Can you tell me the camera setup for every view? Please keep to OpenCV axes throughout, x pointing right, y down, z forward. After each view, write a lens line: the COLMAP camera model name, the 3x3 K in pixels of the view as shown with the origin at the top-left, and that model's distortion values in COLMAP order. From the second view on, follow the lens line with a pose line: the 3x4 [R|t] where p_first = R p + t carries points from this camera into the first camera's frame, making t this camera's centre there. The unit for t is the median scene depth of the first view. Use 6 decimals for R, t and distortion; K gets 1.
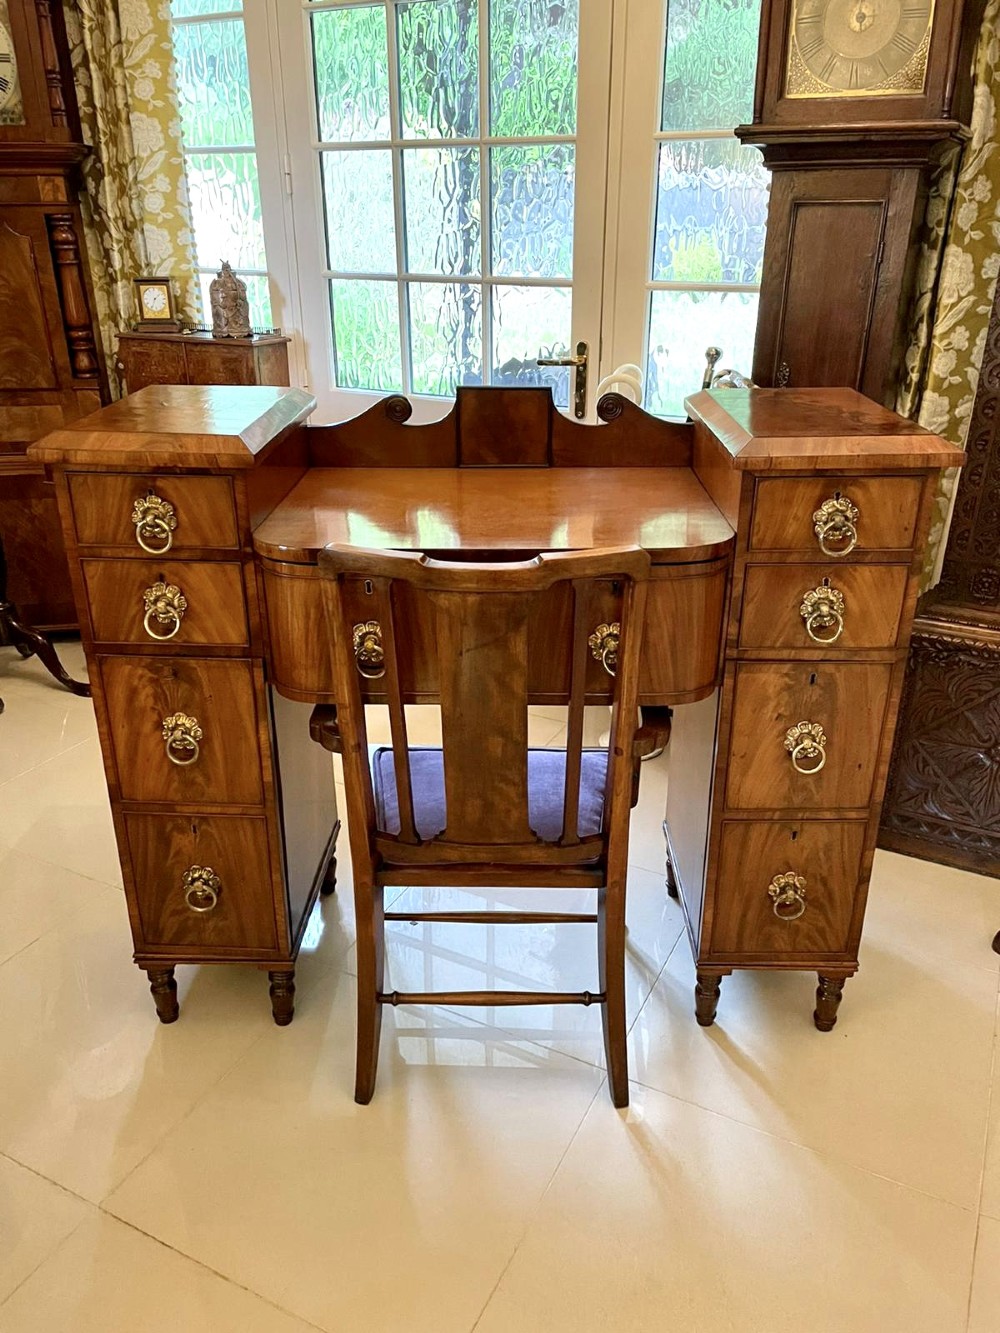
lens RADIAL K [[1015.4, 0, 506.4], [0, 1015.4, 657.7], [0, 0, 1]] dist [0.094602, -0.127548]
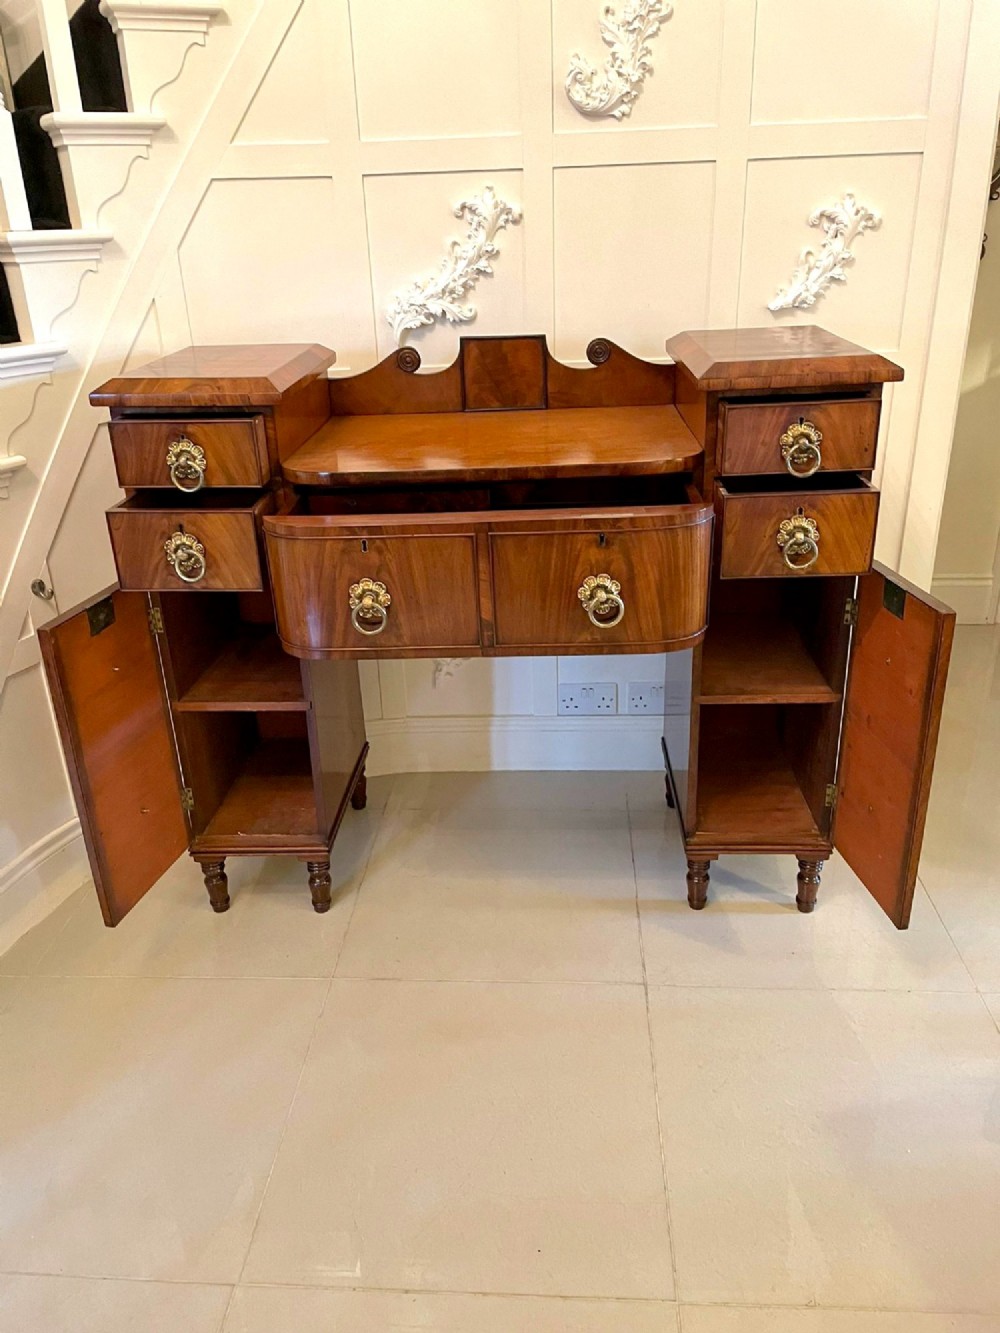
lens RADIAL K [[1018.7, 0, 500.0], [0, 1018.7, 662.3], [0, 0, 1]] dist [0.096527, -0.133679]
pose [[0.998890, -0.021964, -0.041662, 0.037850], [0.022309, 0.999720, 0.007832, 0.091619], [0.041478, -0.008753, 0.999101, -0.137087]]
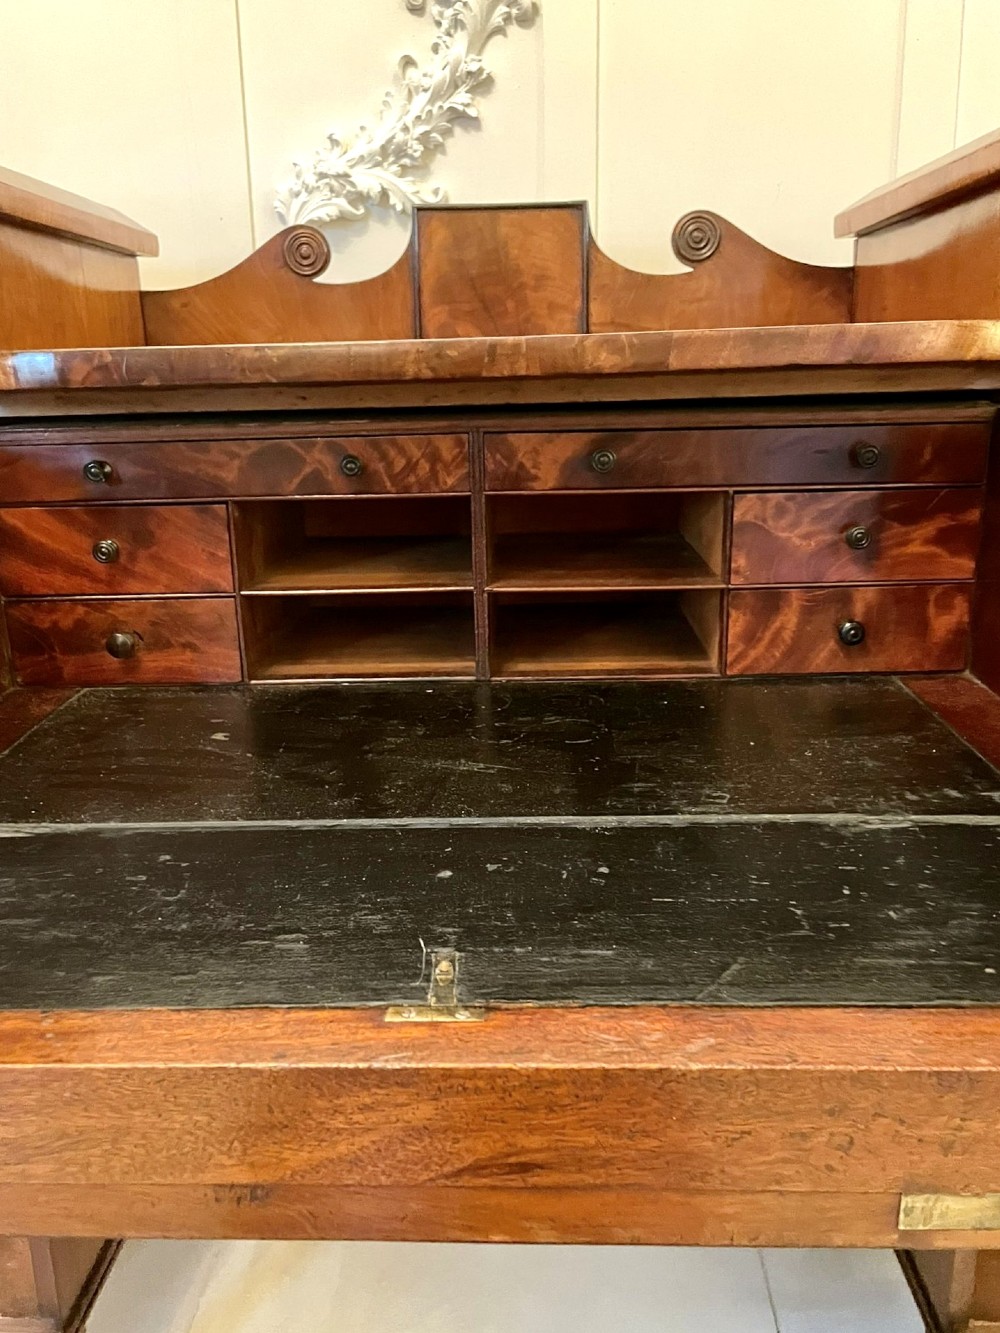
lens RADIAL K [[1084.9, 0, 500.0], [0, 1084.9, 666.5], [0, 0, 1]] dist [0.093835, -0.157952]
pose [[0.999665, -0.019942, -0.016476, 0.002370], [0.017142, 0.987700, -0.155421, 0.075501], [0.019373, 0.155087, 0.987711, 0.525988]]
